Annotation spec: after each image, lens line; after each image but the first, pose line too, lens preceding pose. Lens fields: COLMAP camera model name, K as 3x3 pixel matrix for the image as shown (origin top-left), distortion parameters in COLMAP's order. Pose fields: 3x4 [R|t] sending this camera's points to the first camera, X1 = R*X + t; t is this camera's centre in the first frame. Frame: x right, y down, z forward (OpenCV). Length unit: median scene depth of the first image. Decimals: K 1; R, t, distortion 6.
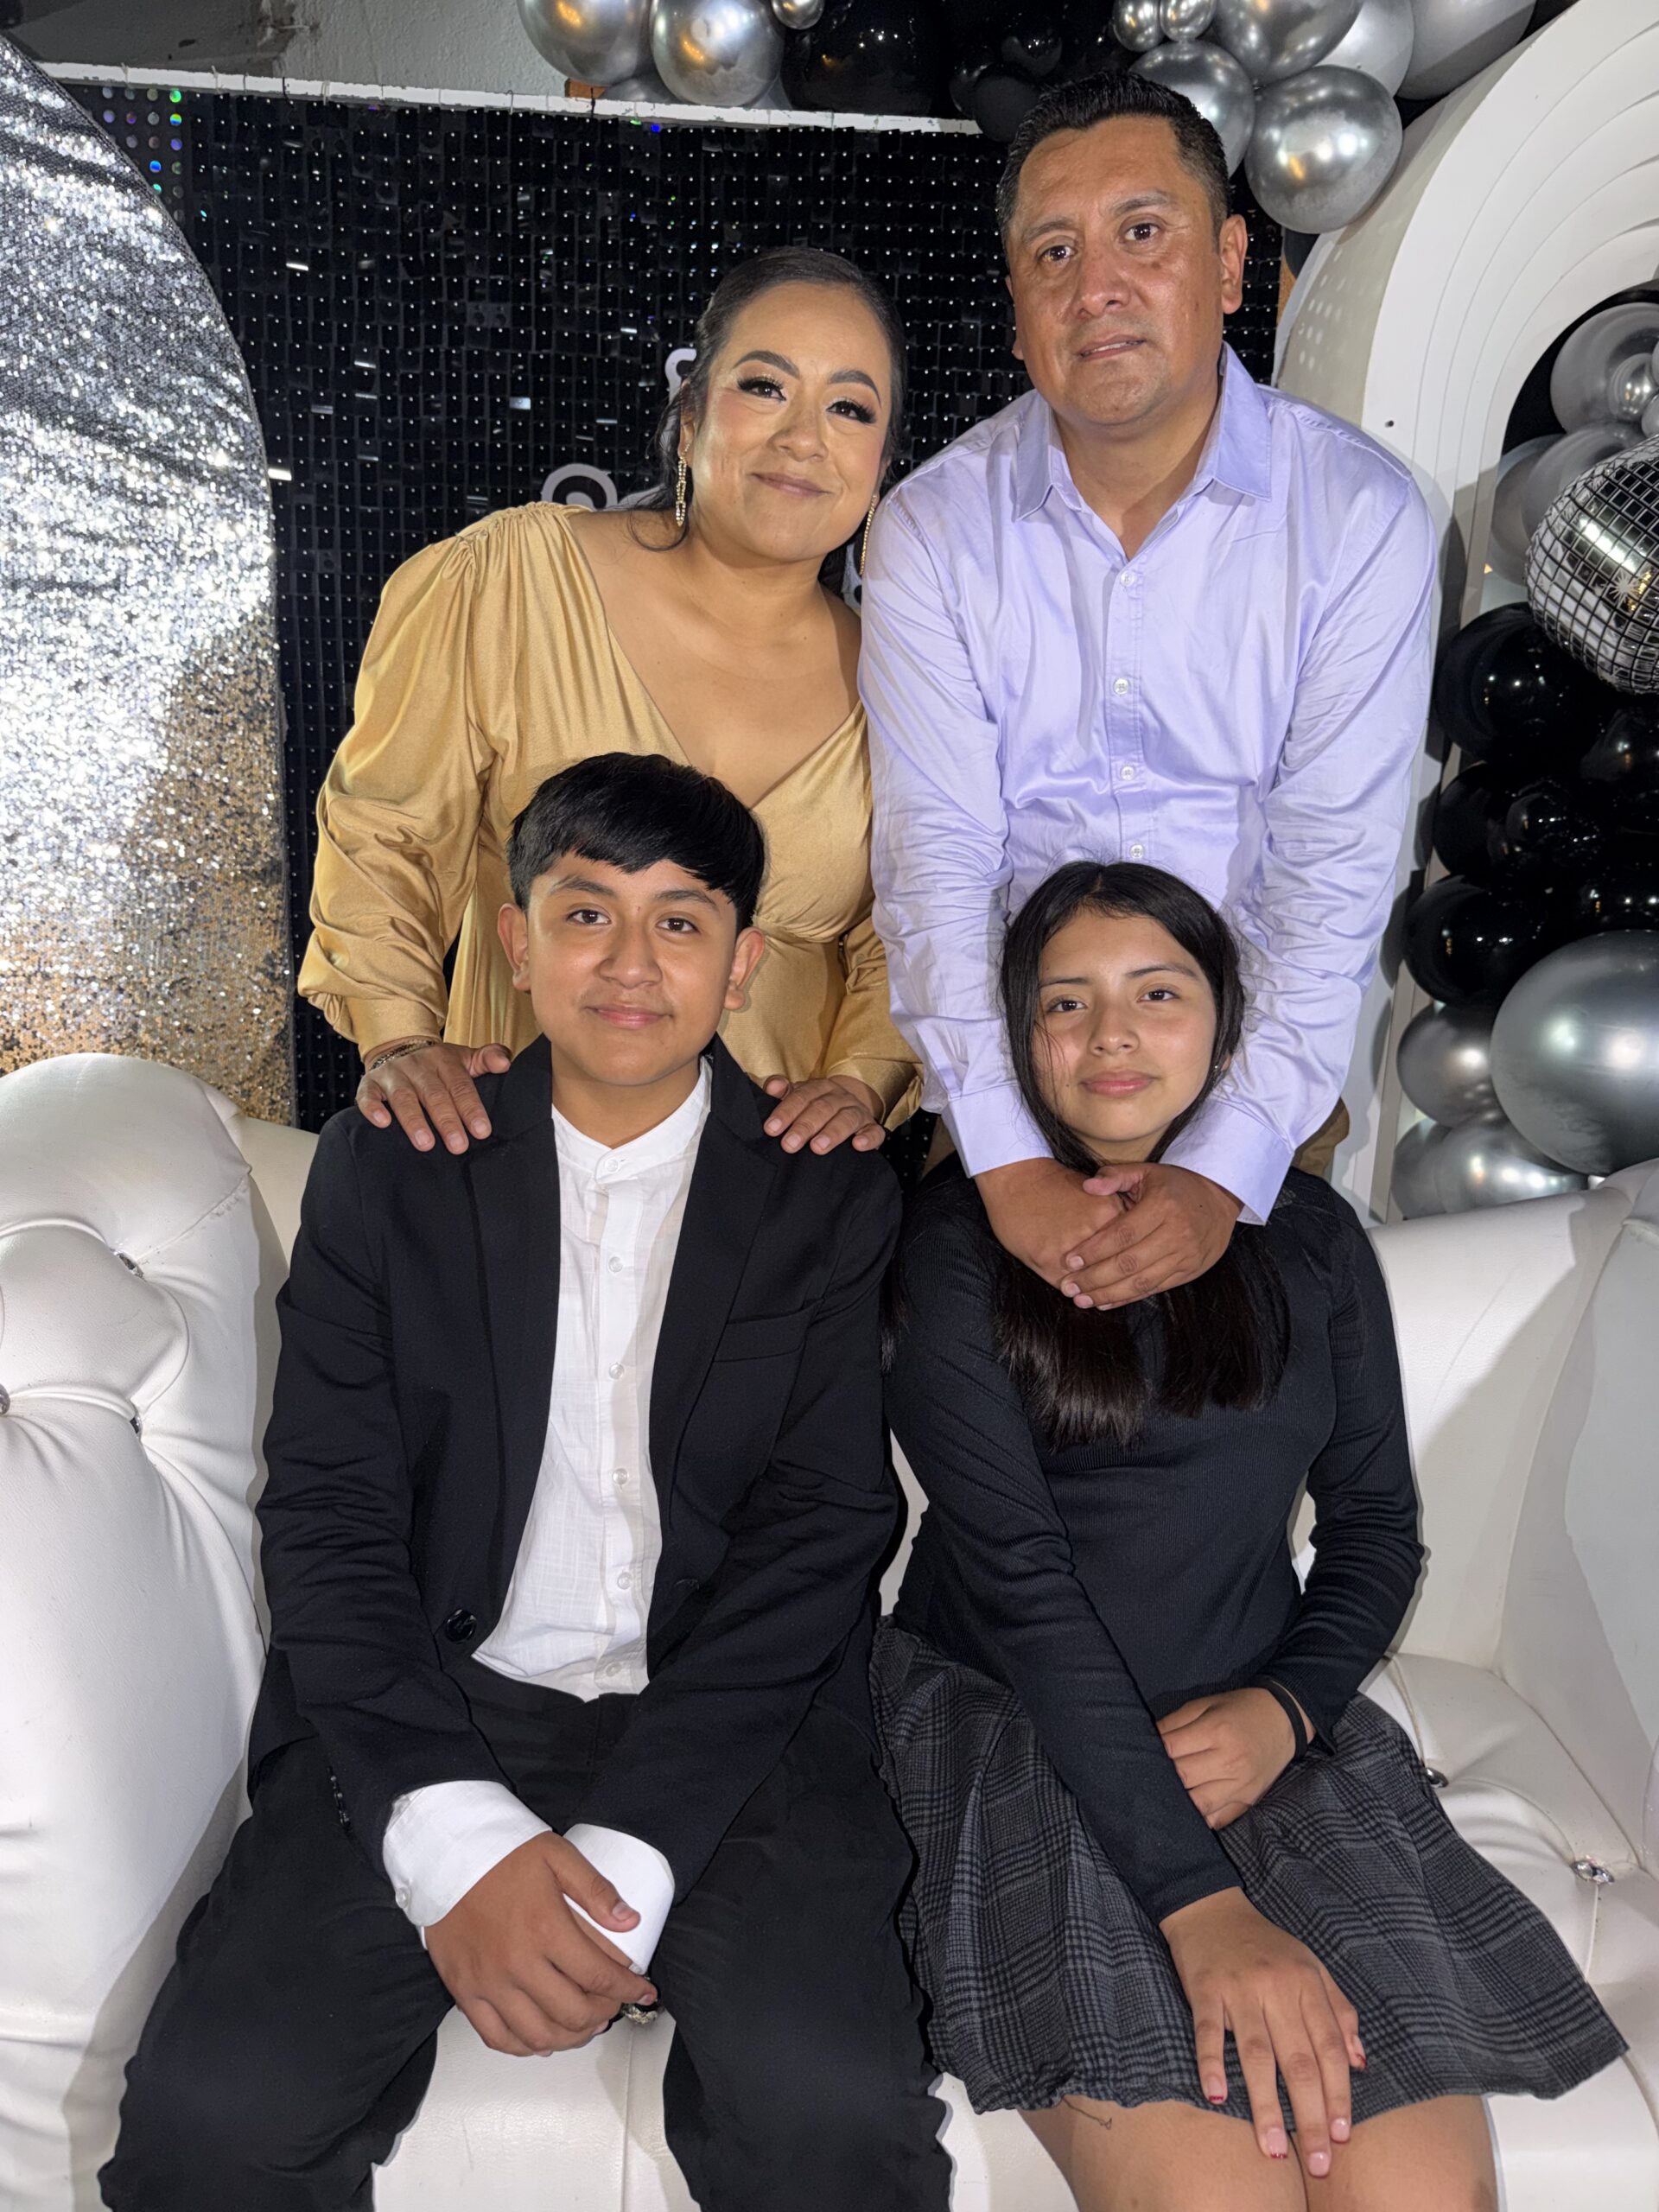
lens RADIAL K [[1658.4, 0, 829.5], [0, 1658.4, 1106.0], [0, 0, 1]] dist [-0.001699, 0.007032]
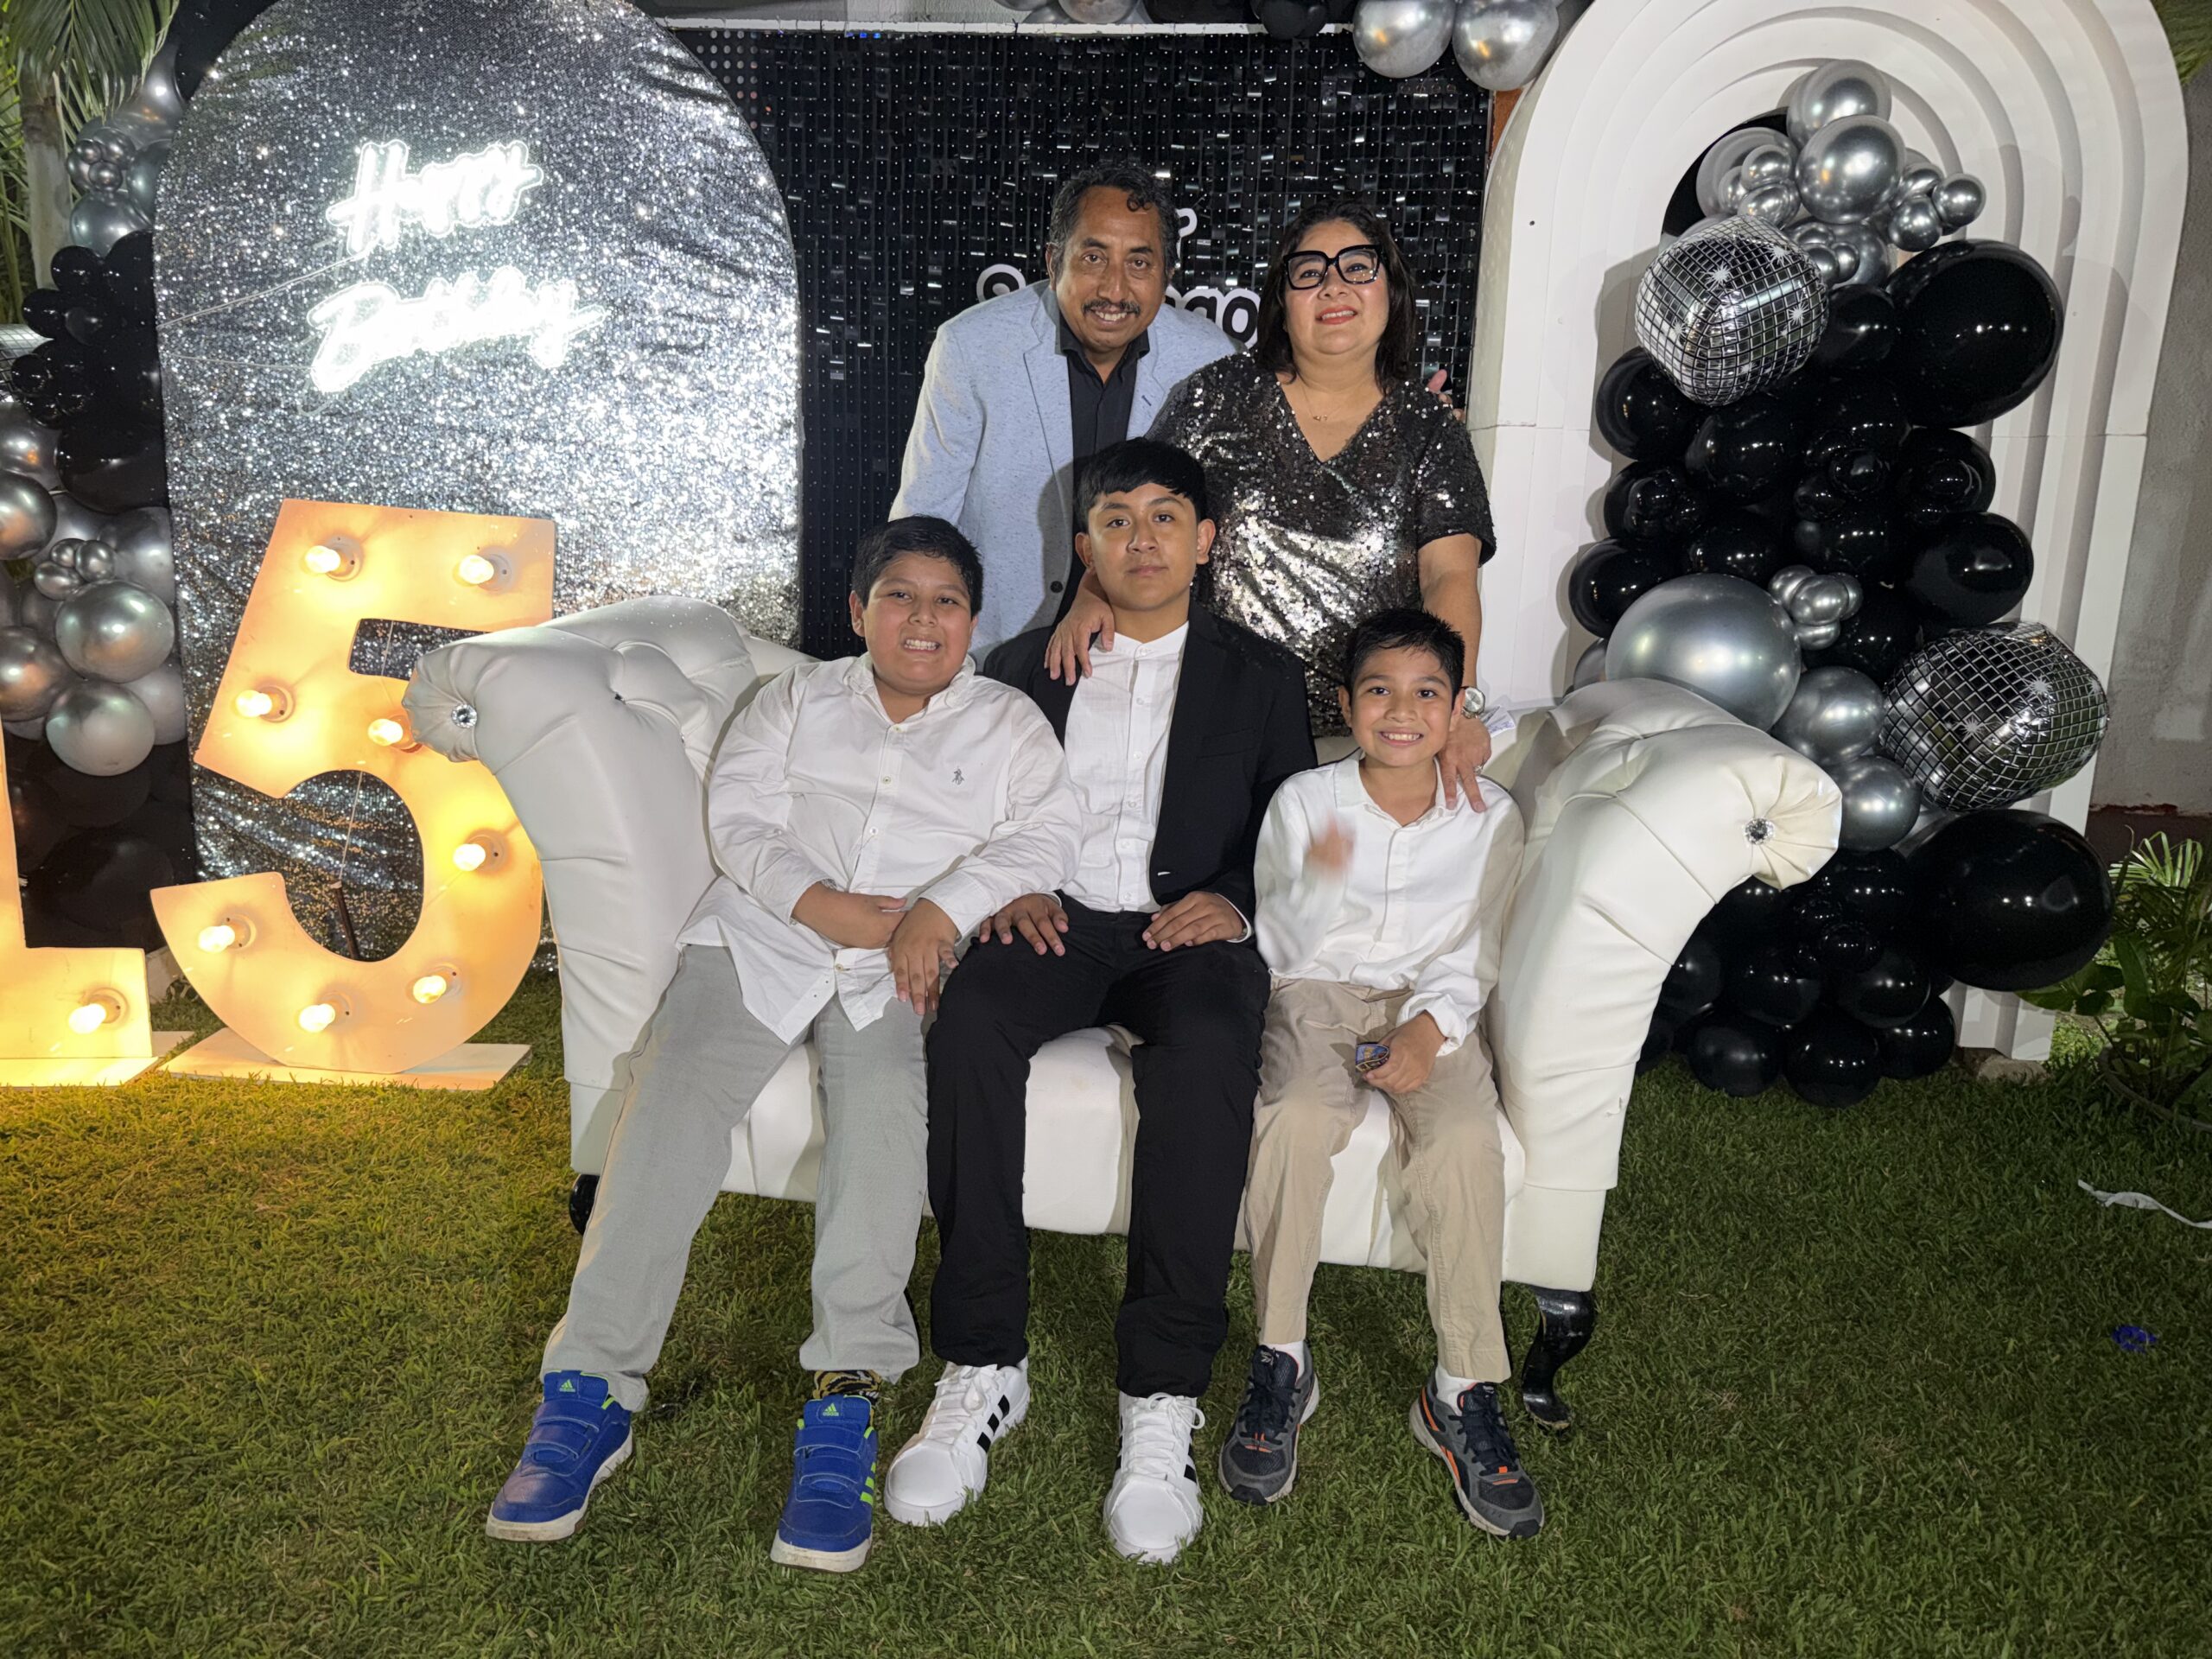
lens RADIAL K [[1528.1, 0, 1072.6], [0, 1528.1, 830.6], [0, 0, 1]] dist [0.023896, -0.047275]
pose [[0.982947, 0.042755, -0.178848, 0.209883], [-0.044792, 0.998969, -0.007367, 0.150686], [0.178348, 0.015252, 0.983849, -0.393389]]
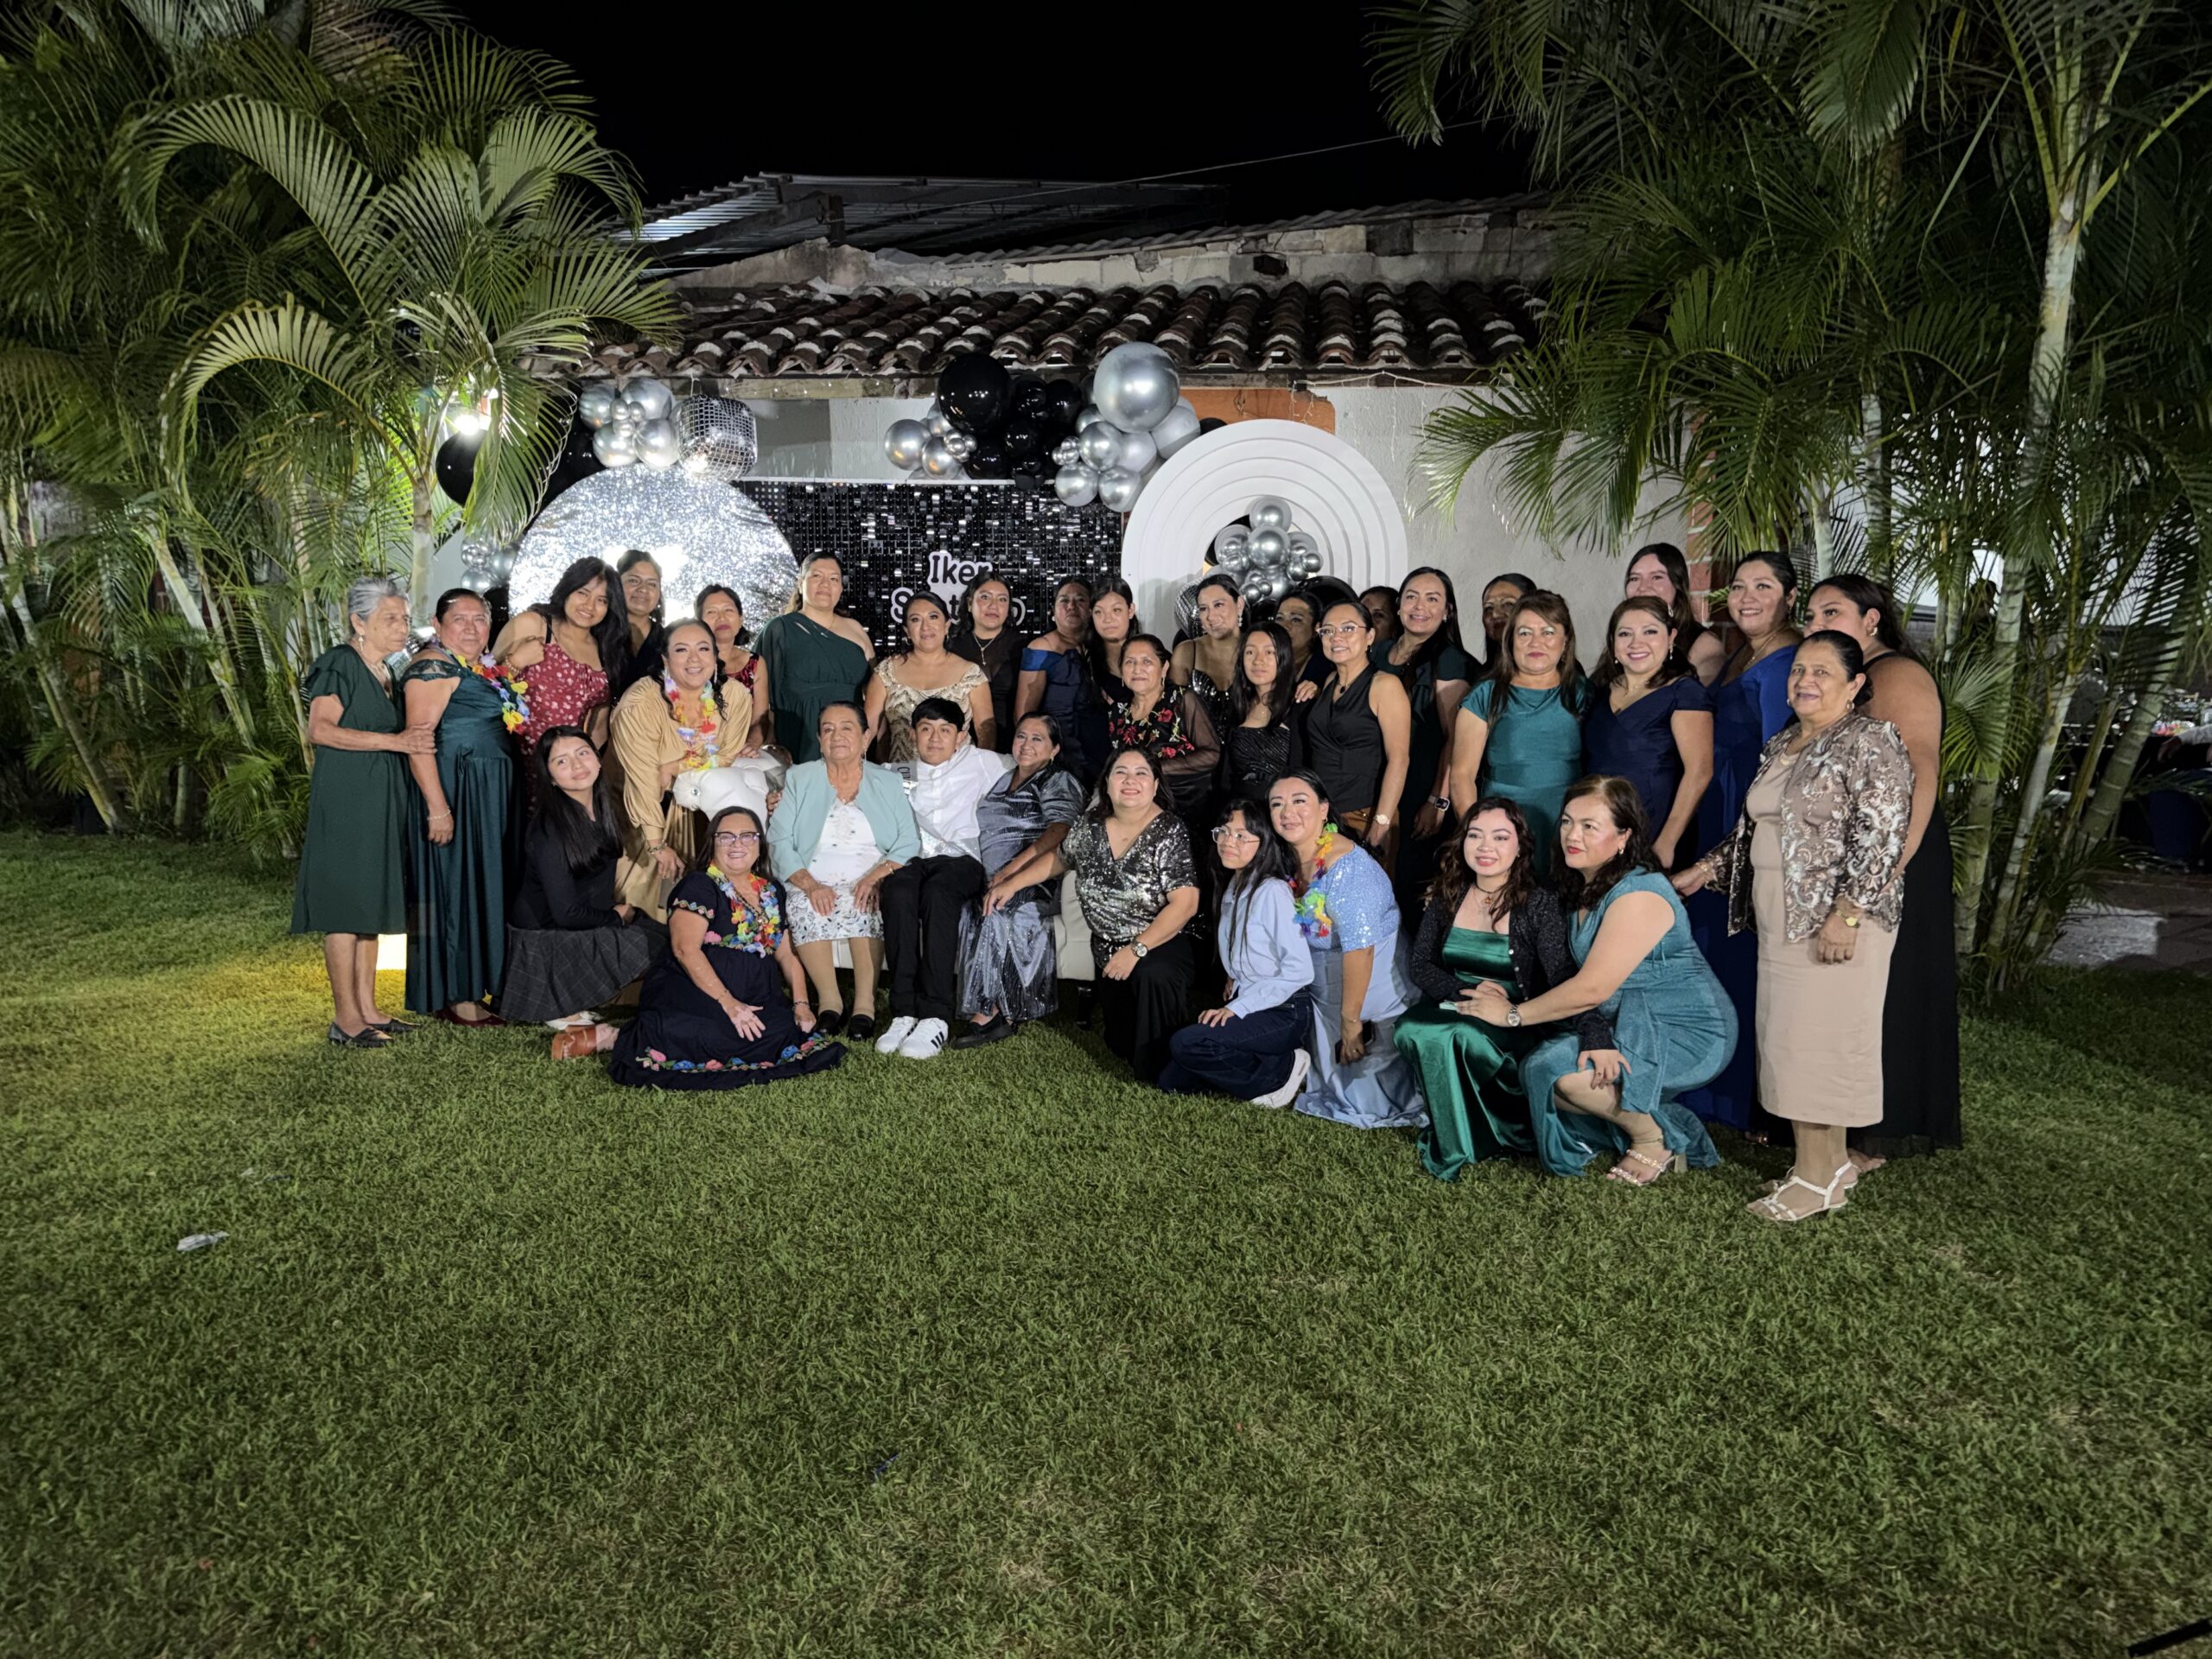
lens RADIAL K [[1658.4, 0, 1106.0], [0, 1658.4, 829.5], [0, 0, 1]] dist [-0.001699, 0.007032]
pose [[0.984005, -0.011026, -0.177800, 0.884209], [-0.010462, 0.992783, -0.119467, 0.489368], [0.177834, 0.119417, 0.976788, -2.188948]]
